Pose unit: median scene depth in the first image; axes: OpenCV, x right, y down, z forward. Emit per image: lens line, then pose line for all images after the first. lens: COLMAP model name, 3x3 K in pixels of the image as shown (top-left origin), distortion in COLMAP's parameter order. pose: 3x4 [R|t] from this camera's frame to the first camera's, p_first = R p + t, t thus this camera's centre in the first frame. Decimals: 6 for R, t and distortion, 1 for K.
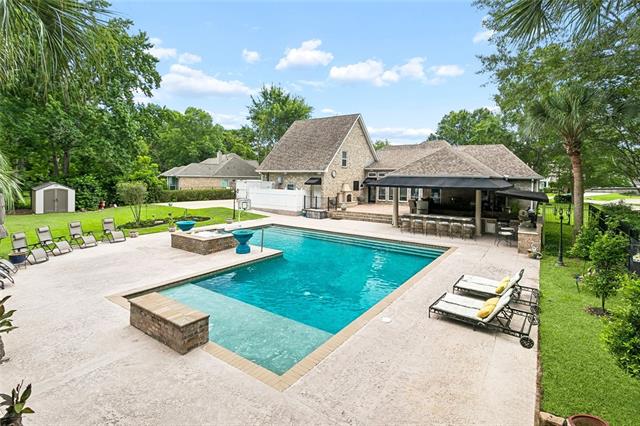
lens RADIAL K [[308.6, 0, 317.5], [0, 308.6, 171.2], [0, 0, 1]] dist [-0.000316, 0.000358]
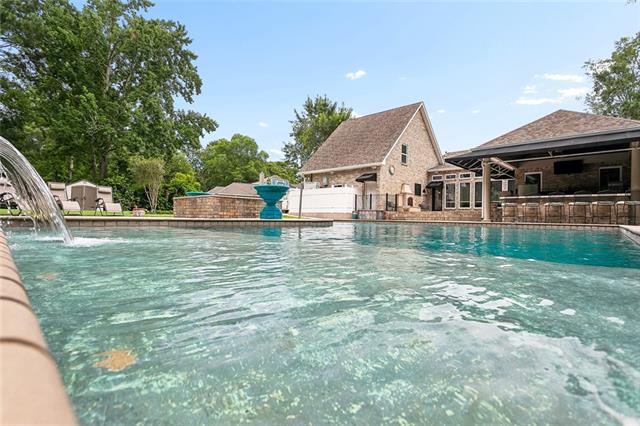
lens RADIAL K [[305.1, 0, 319.9], [0, 305.1, 194.8], [0, 0, 1]] dist [-0.004105, -0.000403]
pose [[0.991114, 0.003680, -0.132966, -0.026477], [-0.010939, 0.998487, -0.053897, 0.114419], [0.132567, 0.054873, 0.989654, 0.178828]]
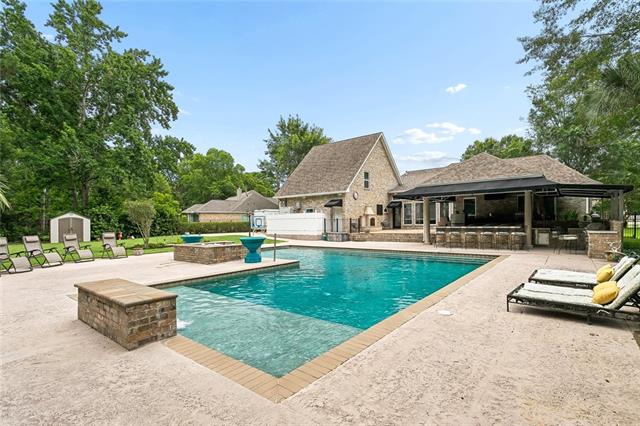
lens RADIAL K [[302.8, 0, 320.6], [0, 302.8, 209.3], [0, 0, 1]] dist [0.002114, 0.000609]
pose [[0.998016, -0.025116, -0.057743, -0.000788], [0.023913, 0.999485, -0.021422, 0.064997], [0.058251, 0.019998, 0.998102, 0.078622]]
